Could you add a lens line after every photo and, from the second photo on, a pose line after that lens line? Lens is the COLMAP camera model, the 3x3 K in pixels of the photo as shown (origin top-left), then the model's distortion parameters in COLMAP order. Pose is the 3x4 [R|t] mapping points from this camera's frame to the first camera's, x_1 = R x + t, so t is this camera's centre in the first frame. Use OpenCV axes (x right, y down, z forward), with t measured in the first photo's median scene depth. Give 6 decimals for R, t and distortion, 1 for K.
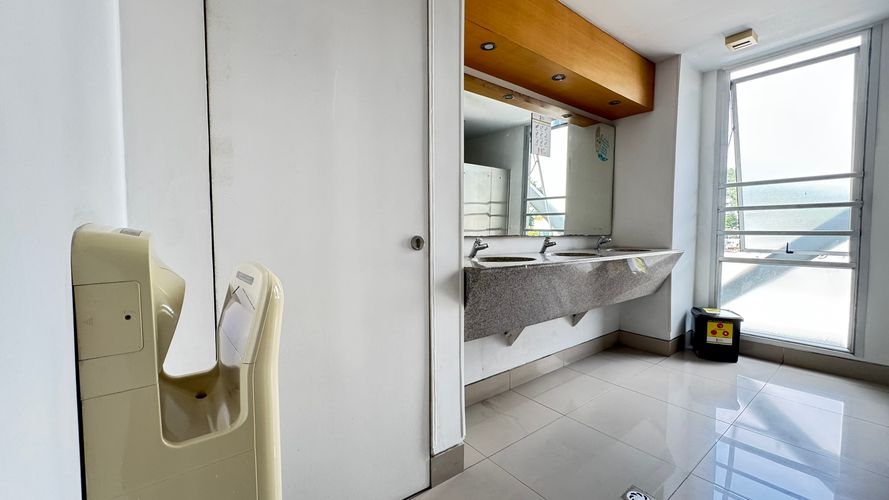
lens RADIAL K [[360.6, 0, 447.2], [0, 360.6, 248.4], [0, 0, 1]] dist [0.002024, -0.000312]
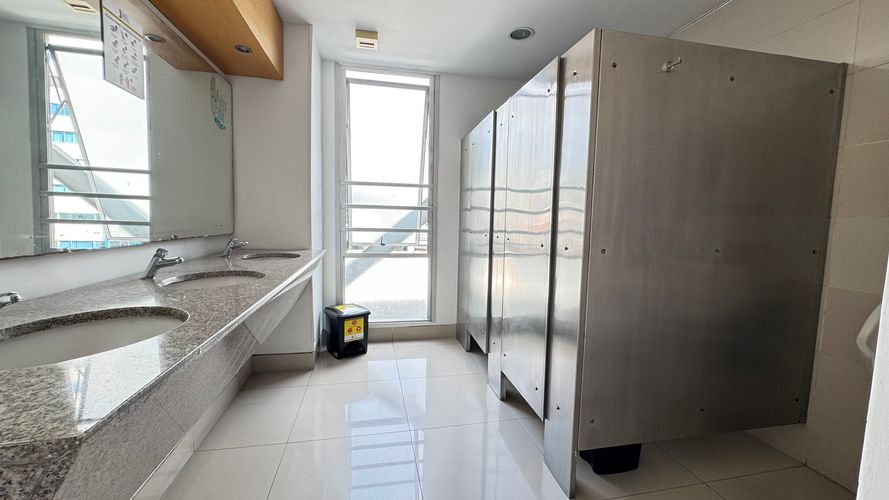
lens RADIAL K [[360.6, 0, 444.7], [0, 360.6, 251.1], [0, 0, 1]] dist [0.002024, -0.000312]
pose [[0.436000, -0.062870, 0.897748, -0.026558], [0.021968, 0.998003, 0.059222, -0.037736], [-0.899678, -0.006099, 0.436511, 0.314218]]
